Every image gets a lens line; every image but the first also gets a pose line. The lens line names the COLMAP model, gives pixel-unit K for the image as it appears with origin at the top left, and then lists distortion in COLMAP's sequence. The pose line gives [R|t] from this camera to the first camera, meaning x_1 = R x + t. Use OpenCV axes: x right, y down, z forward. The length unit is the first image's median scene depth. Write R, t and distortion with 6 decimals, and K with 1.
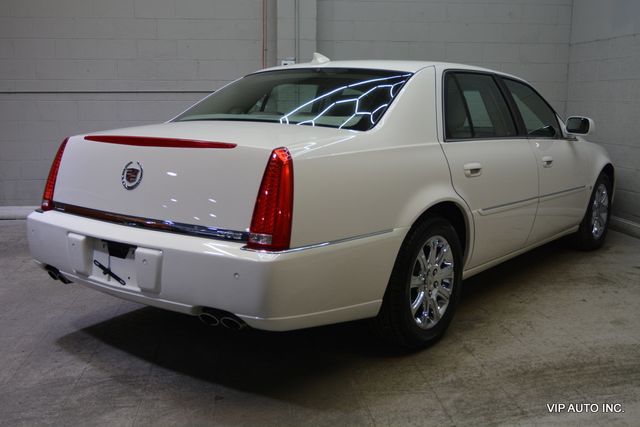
lens RADIAL K [[681.2, 0, 321.4], [0, 681.2, 212.8], [0, 0, 1]] dist [-0.005229, 0.000000]
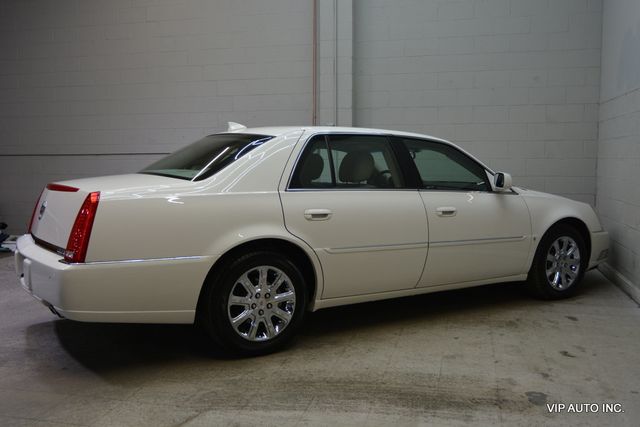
lens RADIAL K [[625.7, 0, 320.1], [0, 625.7, 208.2], [0, 0, 1]] dist [-0.009394, 0.000000]
pose [[0.937676, 0.022159, -0.346803, 0.558622], [-0.051621, 0.995775, -0.075945, 0.009127], [0.343655, 0.089114, 0.934858, -0.037271]]
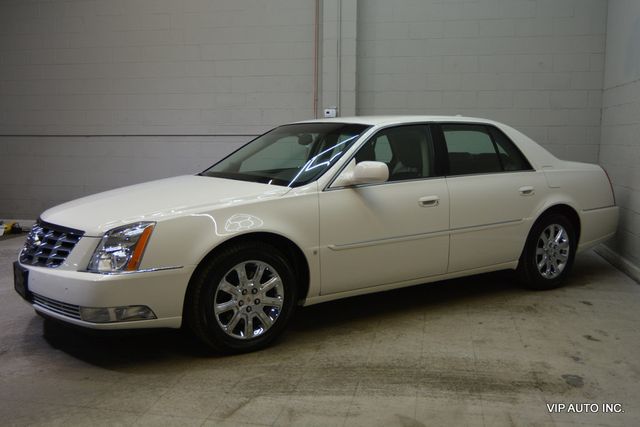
lens RADIAL K [[644.6, 0, 322.1], [0, 644.6, 210.4], [0, 0, 1]] dist [-0.009660, 0.000000]
pose [[0.954044, 0.035531, -0.297552, 0.474606], [-0.051854, 0.997541, -0.047142, 0.008496], [0.295146, 0.060405, 0.953541, -0.098428]]
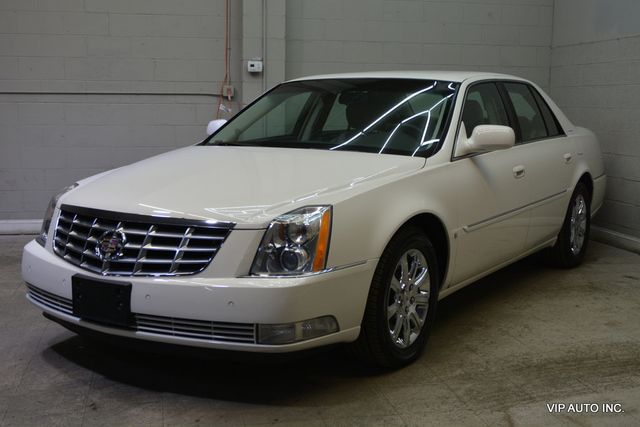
lens RADIAL K [[814.3, 0, 319.7], [0, 814.3, 216.1], [0, 0, 1]] dist [-0.003815, 0.000000]
pose [[0.996425, -0.004051, 0.084389, -0.094655], [0.006412, 0.999595, -0.027723, 0.029603], [-0.084242, 0.028164, 0.996047, -0.167497]]
